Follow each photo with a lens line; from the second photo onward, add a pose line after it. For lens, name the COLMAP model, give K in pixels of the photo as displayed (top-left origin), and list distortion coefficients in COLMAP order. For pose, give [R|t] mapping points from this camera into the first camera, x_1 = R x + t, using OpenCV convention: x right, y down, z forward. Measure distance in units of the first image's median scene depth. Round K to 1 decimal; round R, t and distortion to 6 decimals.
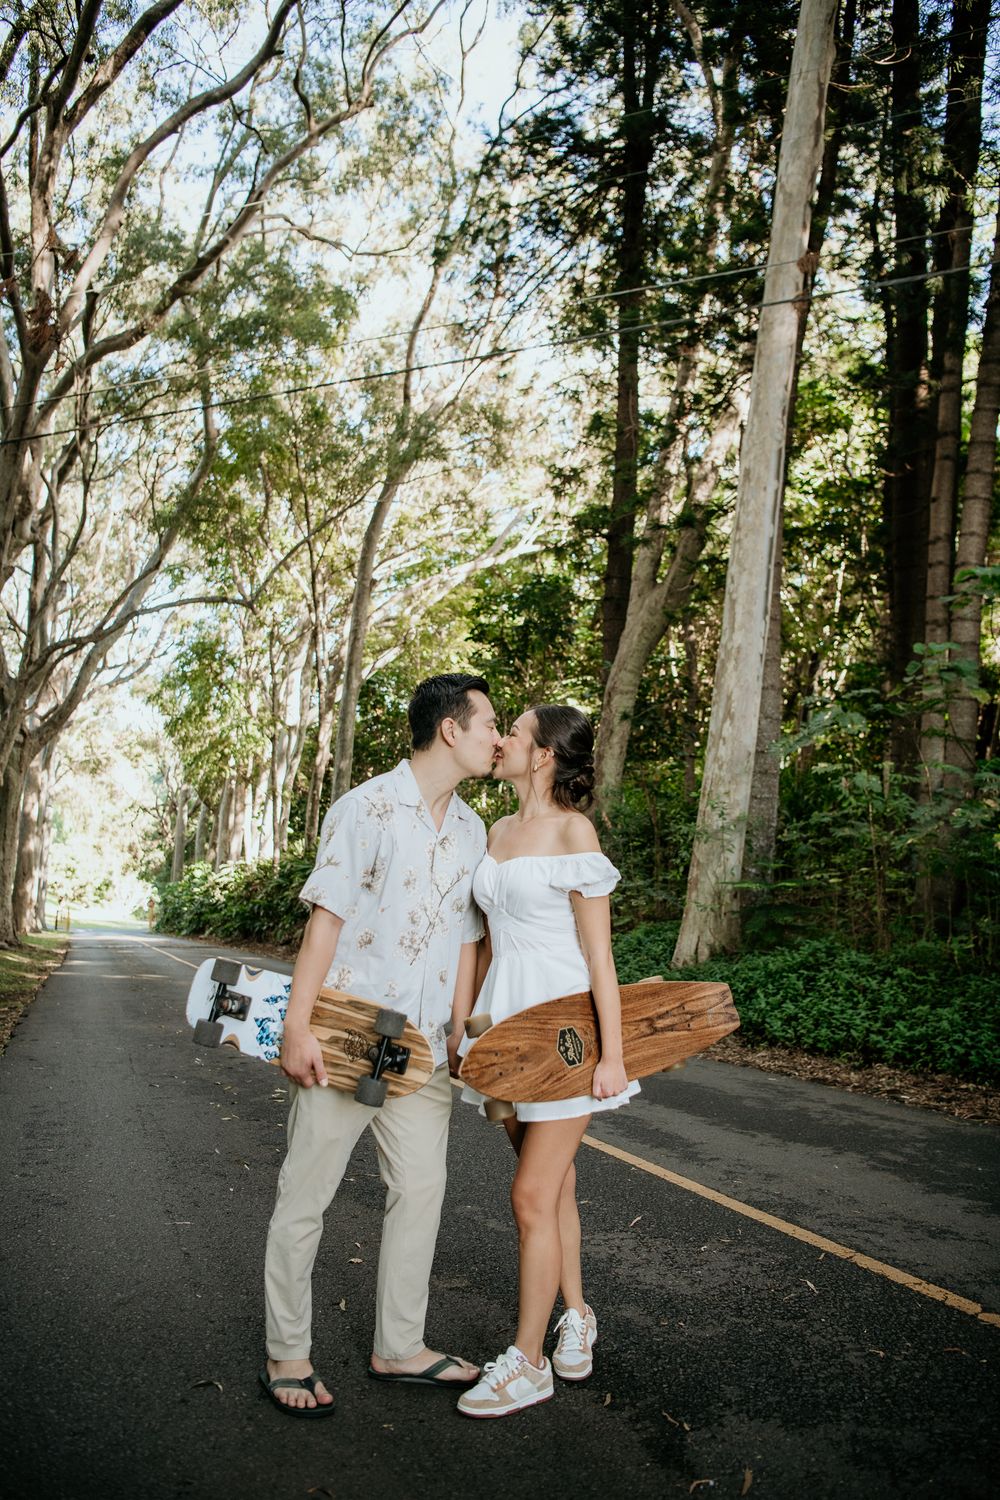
lens RADIAL K [[1113.7, 0, 500.0], [0, 1113.7, 750.0], [0, 0, 1]] dist [-0.053992, -0.001030]
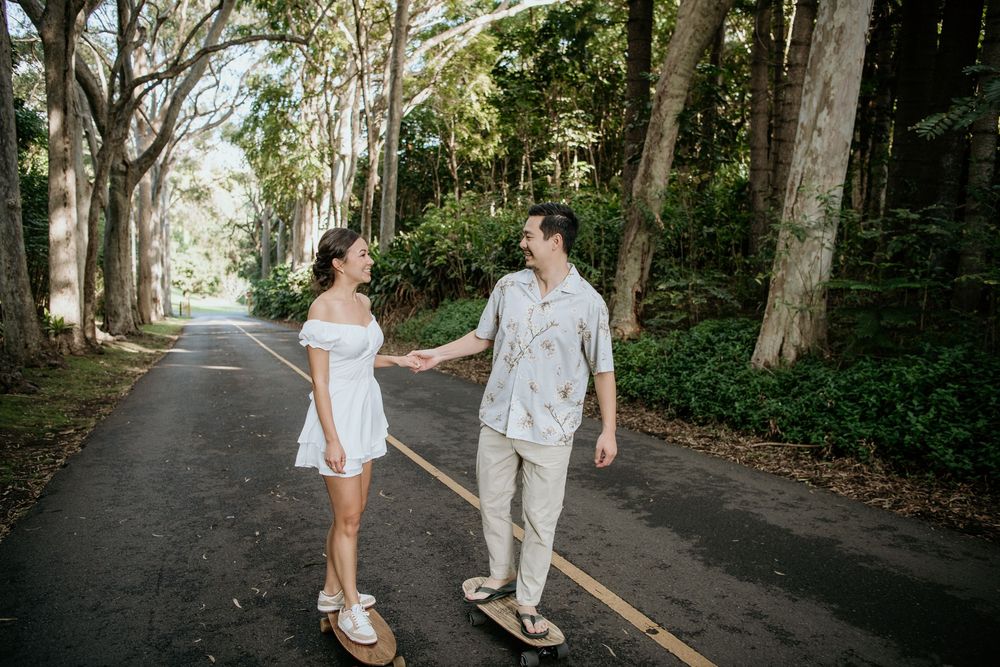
lens RADIAL K [[742.5, 0, 500.0], [0, 742.5, 333.5], [0, 0, 1]] dist [-0.053992, -0.001030]
pose [[0.999652, -0.020236, 0.016939, -0.028407], [0.016421, 0.979455, 0.200993, 0.010149], [-0.020658, -0.200645, 0.979446, 0.126179]]
